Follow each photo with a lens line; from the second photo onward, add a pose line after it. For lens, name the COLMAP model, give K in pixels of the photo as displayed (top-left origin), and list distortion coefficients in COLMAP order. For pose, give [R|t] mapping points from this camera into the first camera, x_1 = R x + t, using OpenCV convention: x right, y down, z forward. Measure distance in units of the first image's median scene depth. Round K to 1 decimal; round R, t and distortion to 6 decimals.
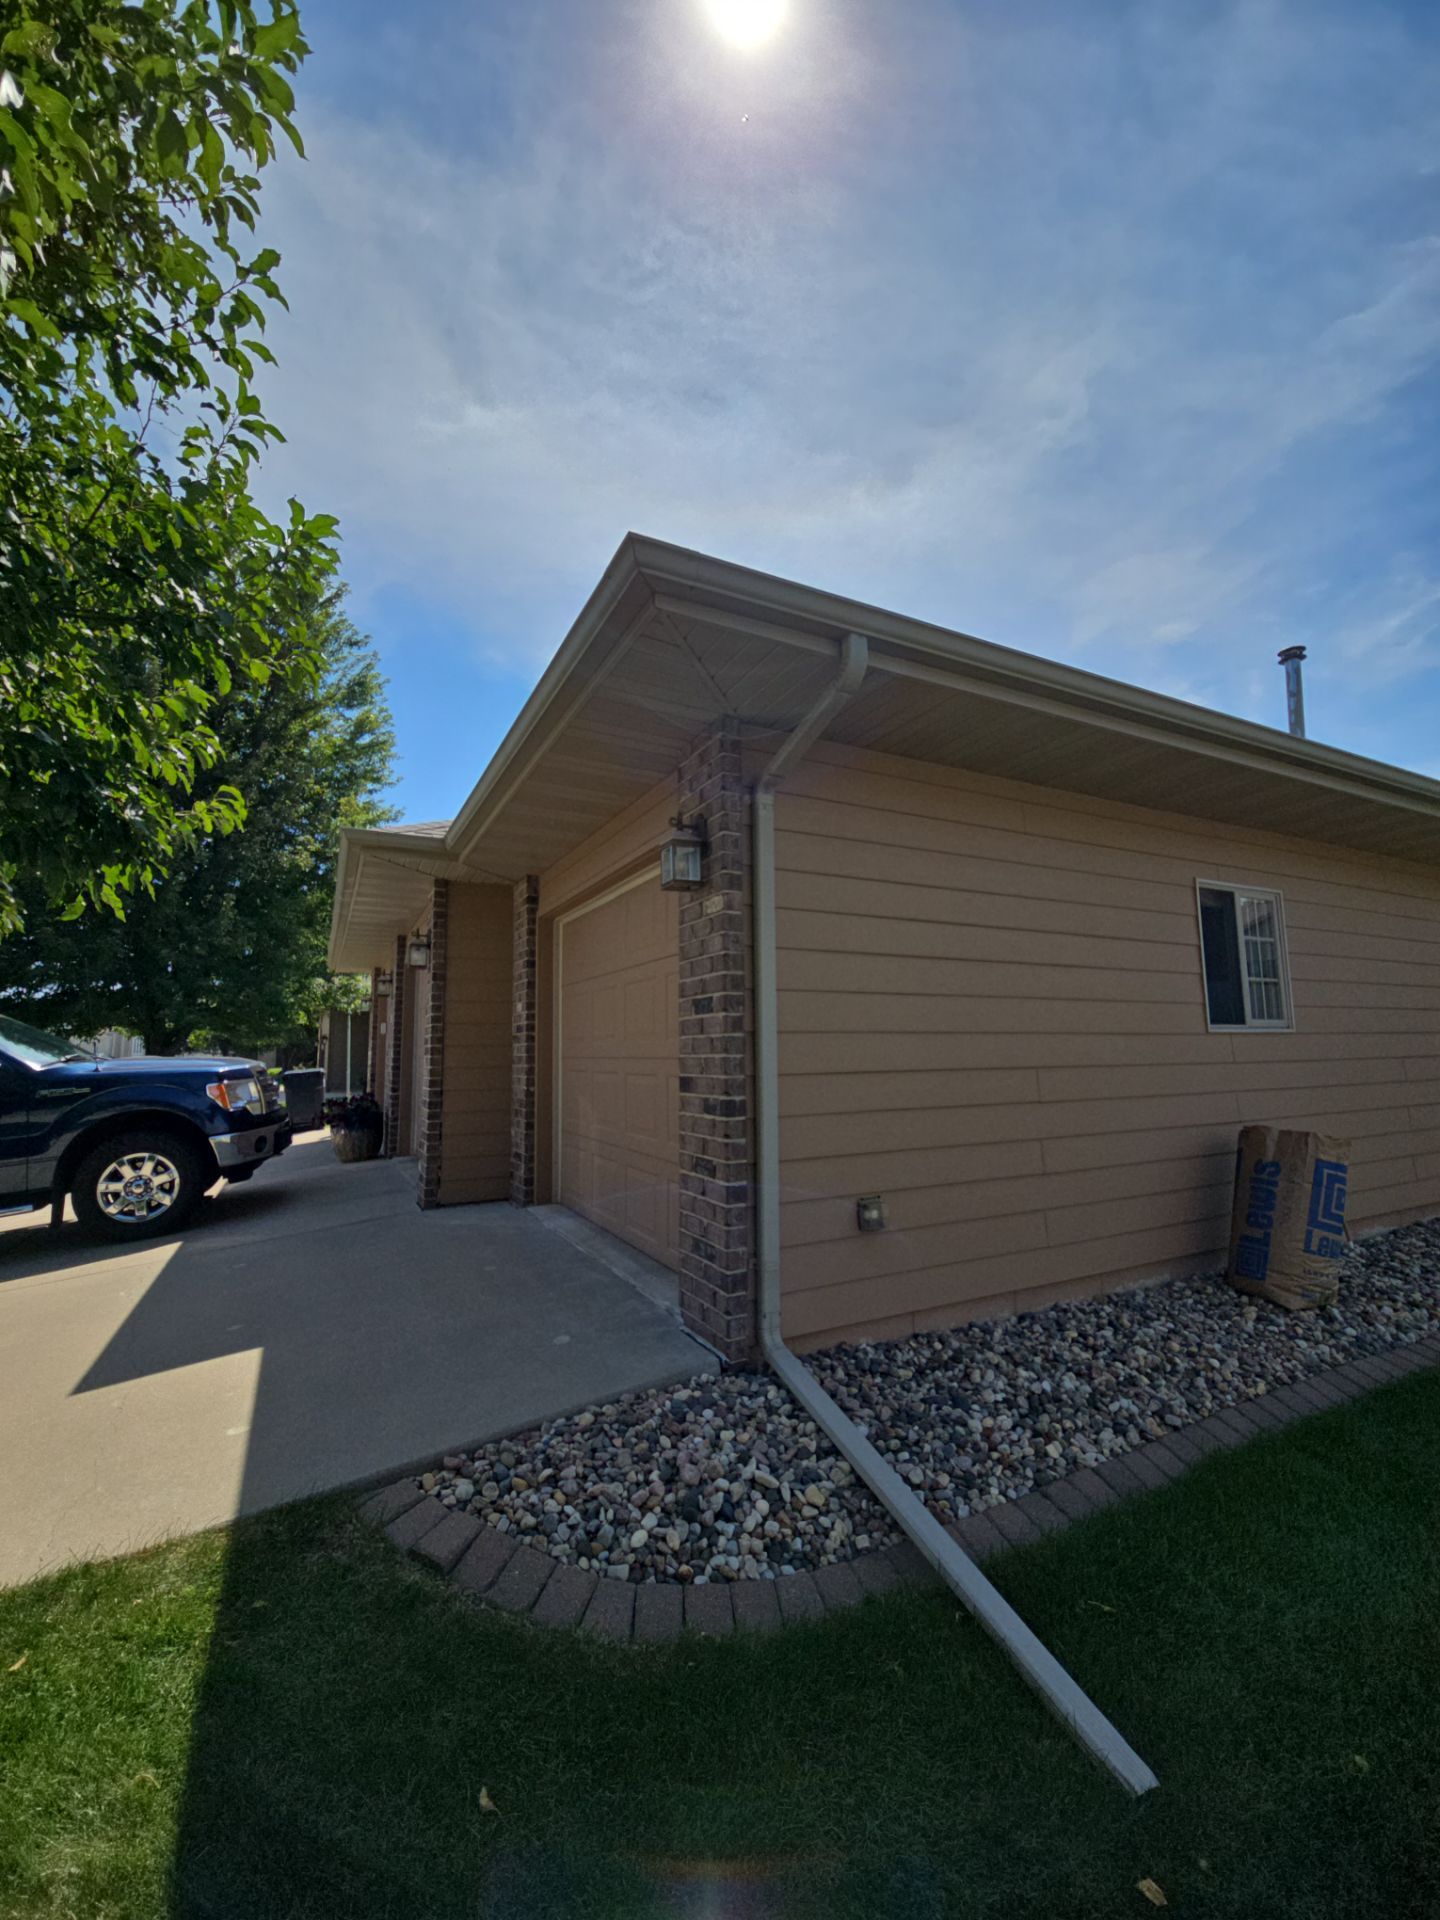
lens RADIAL K [[792.5, 0, 727.1], [0, 792.5, 963.5], [0, 0, 1]] dist [-0.001741, 0.000076]
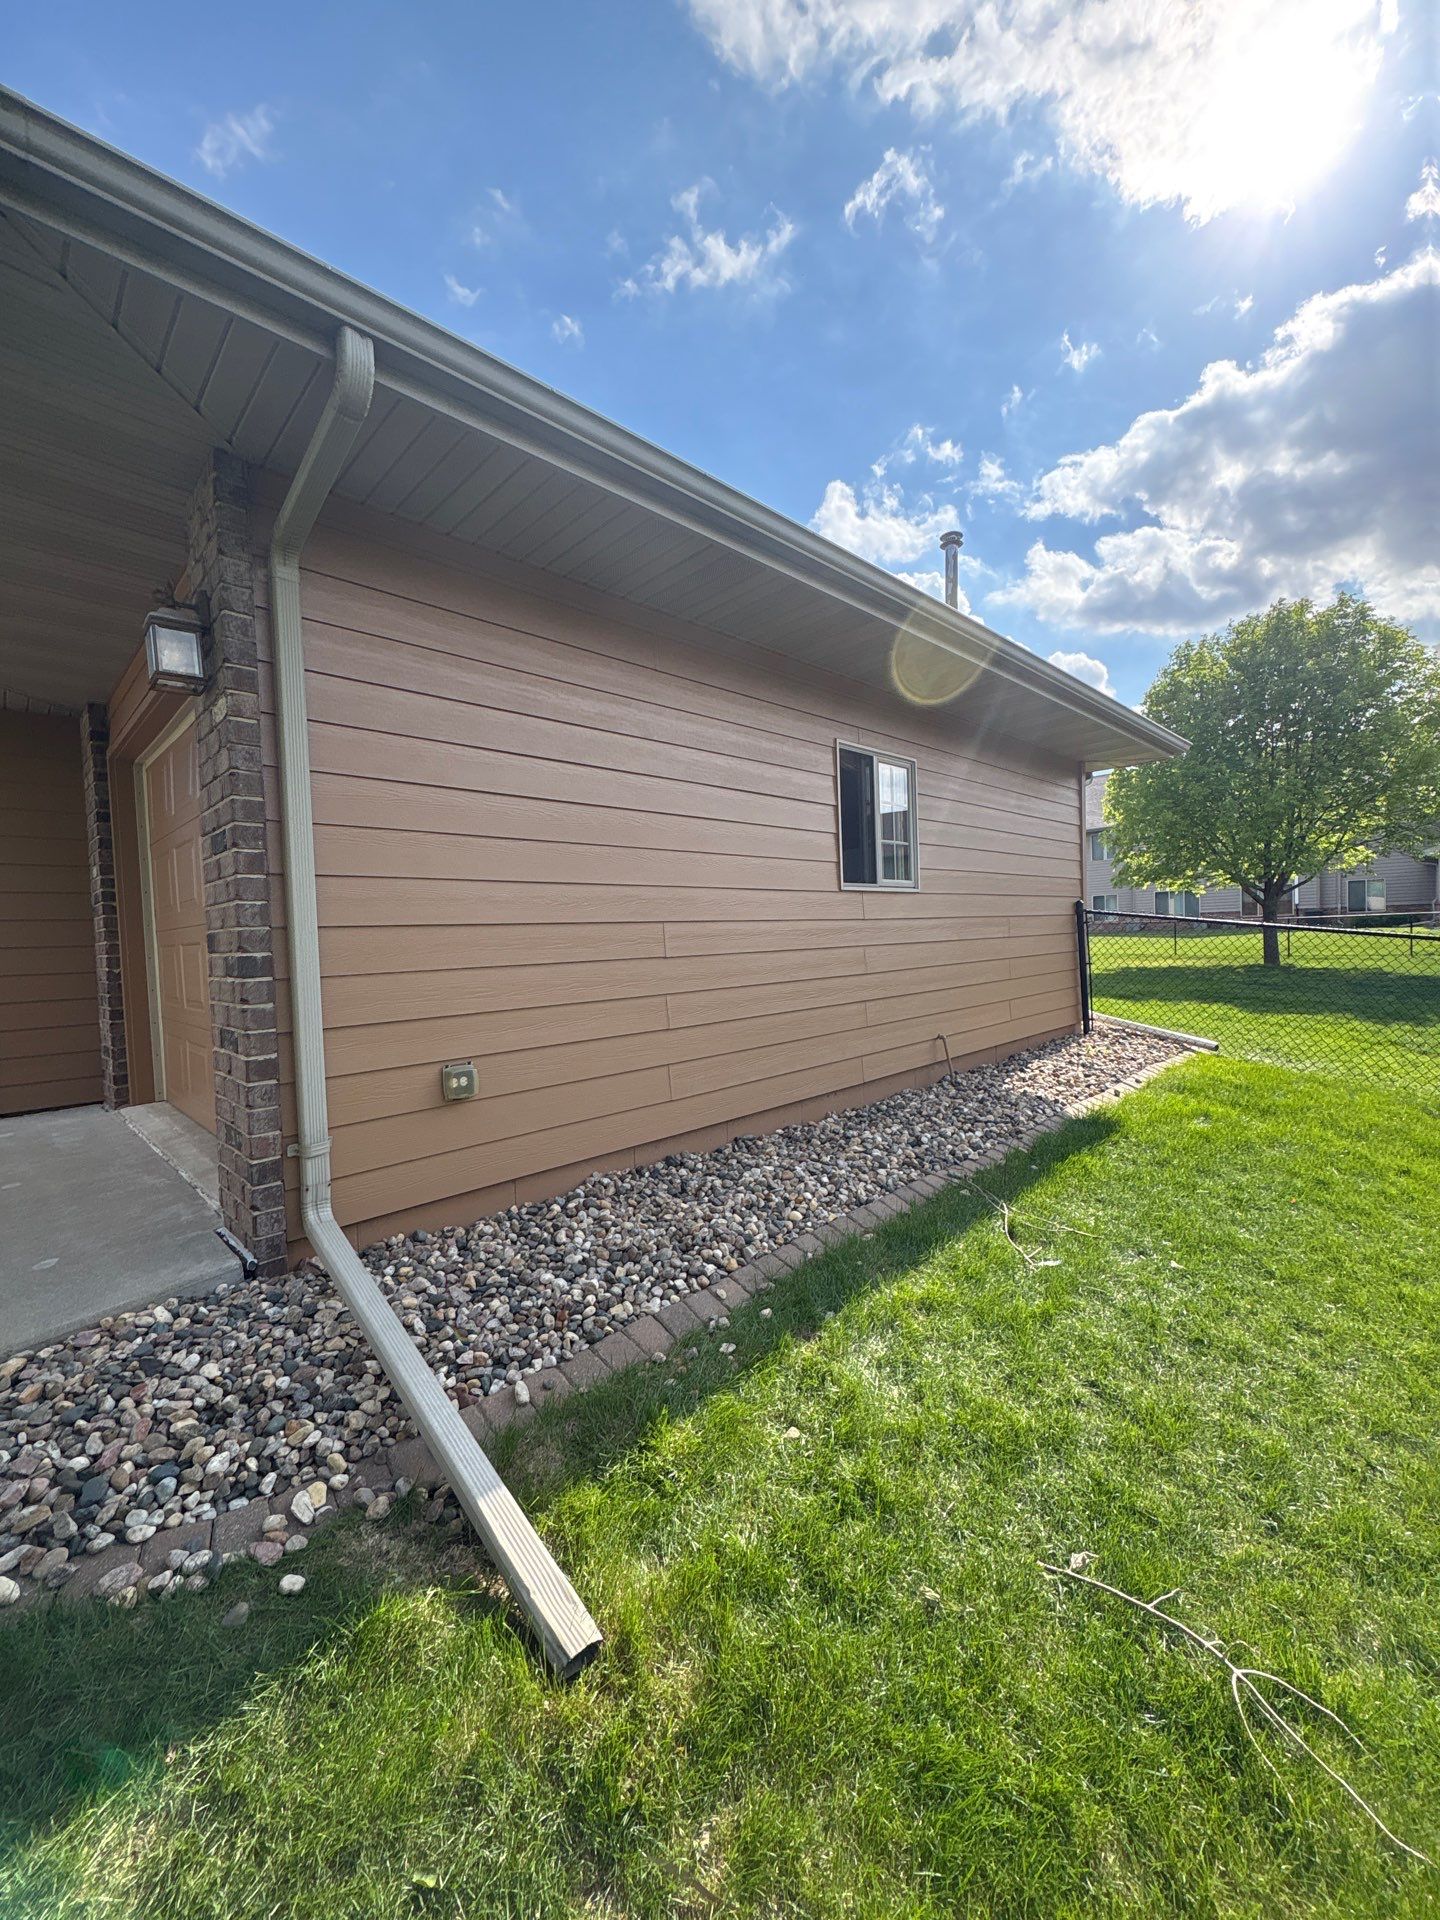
lens RADIAL K [[765.8, 0, 721.8], [0, 765.8, 960.8], [0, 0, 1]] dist [-0.002611, -0.000037]
pose [[0.954866, -0.030273, 0.295489, 0.227383], [-0.010708, 0.990638, 0.136091, 0.062810], [-0.296842, -0.133113, 0.945603, 0.116330]]
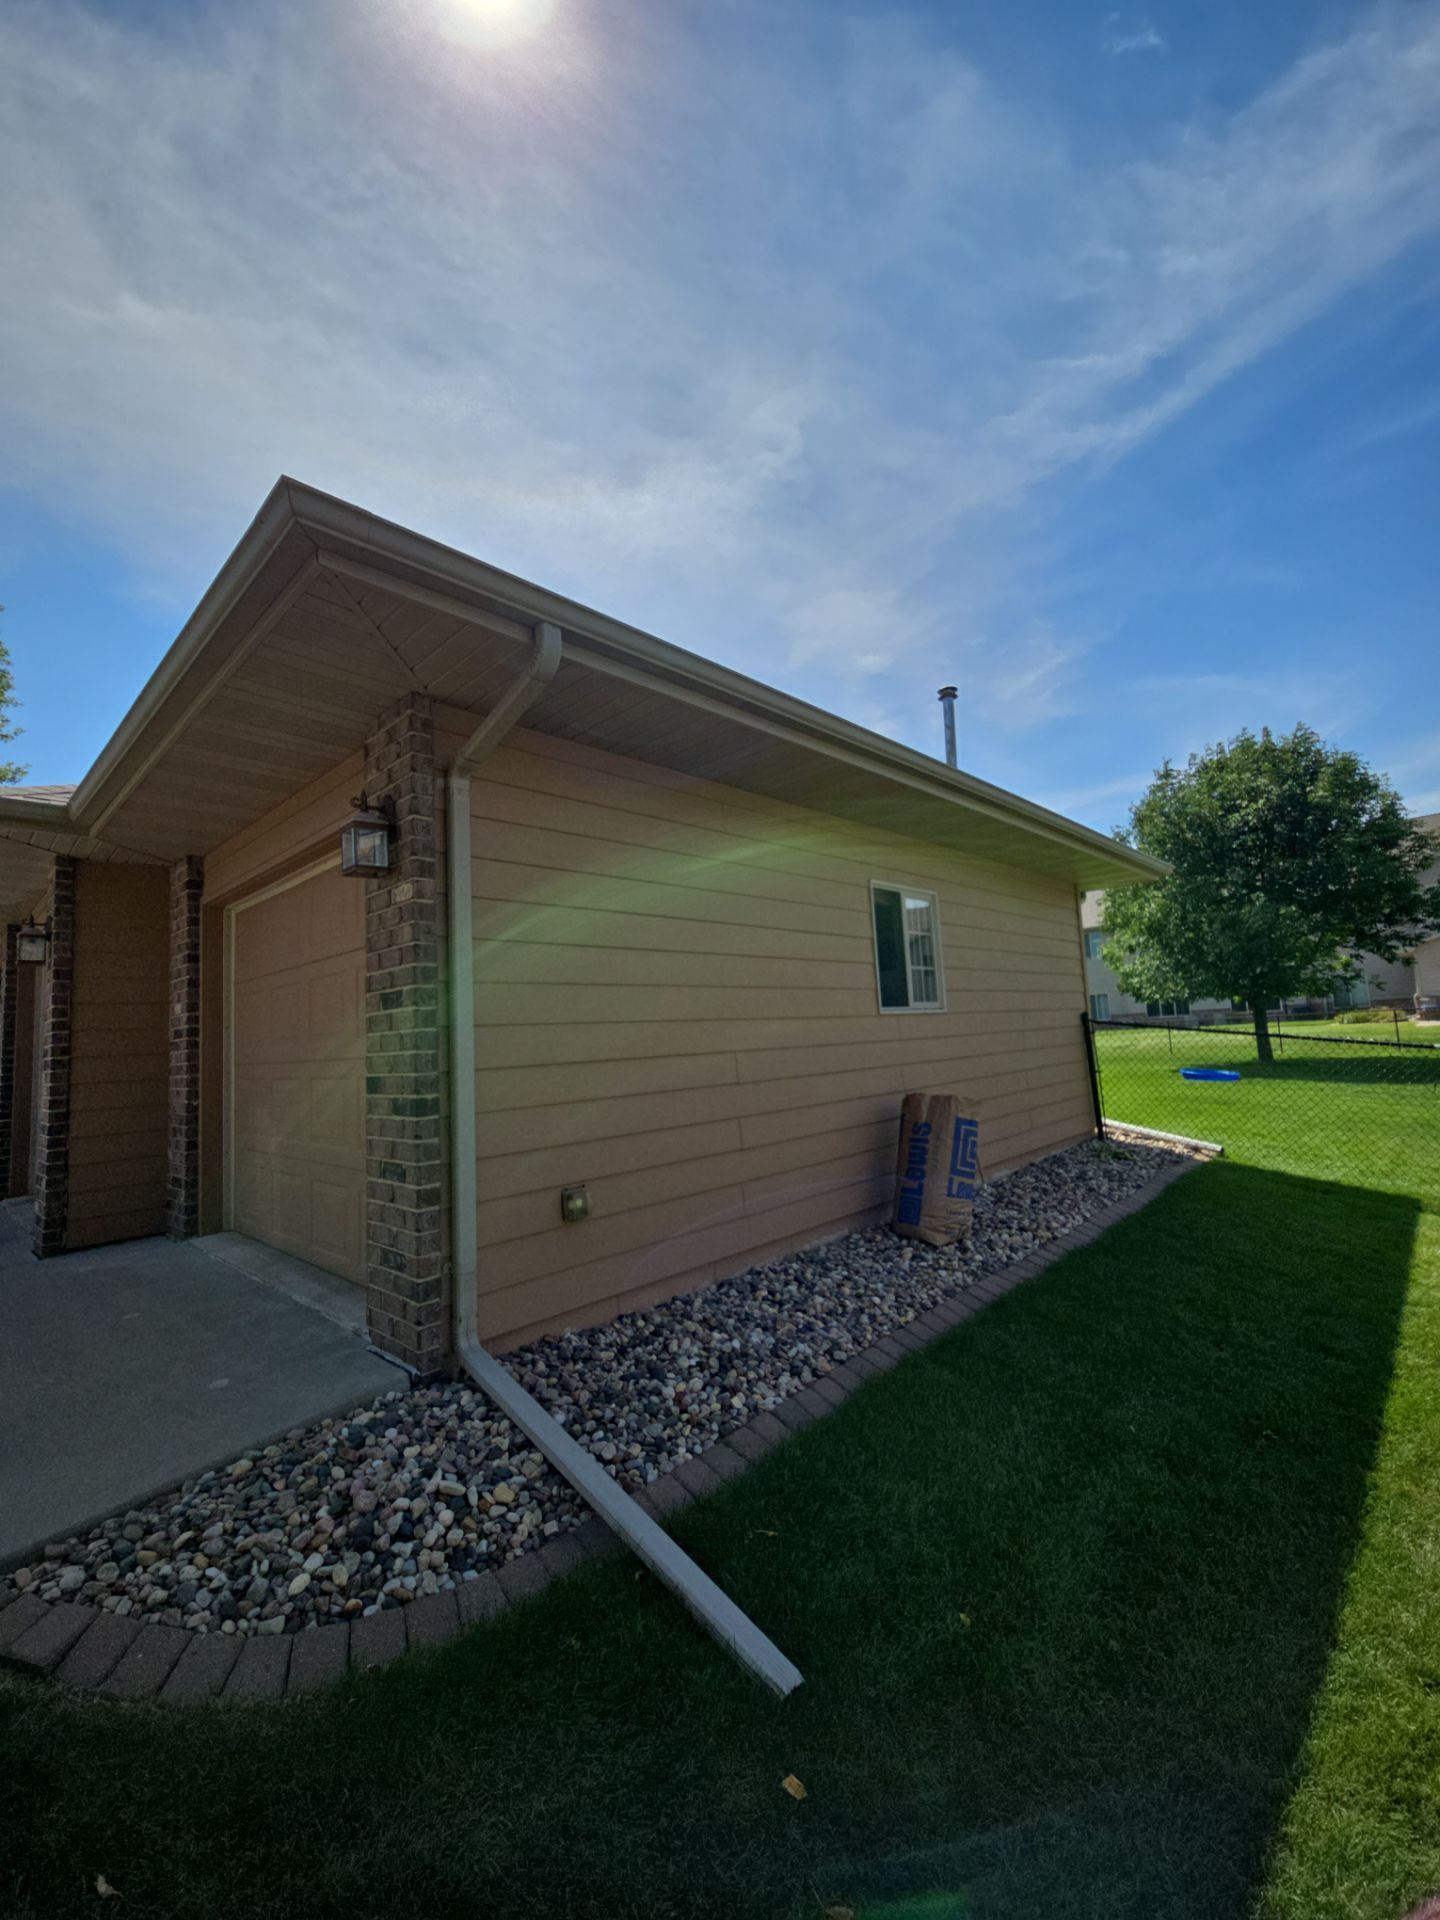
lens RADIAL K [[788.4, 0, 735.0], [0, 788.4, 961.5], [0, 0, 1]] dist [0.007987, -0.007228]
pose [[0.942990, -0.005836, 0.332771, 0.043300], [0.004422, 0.999978, 0.005005, 0.004642], [-0.332793, -0.003248, 0.942994, -0.015495]]
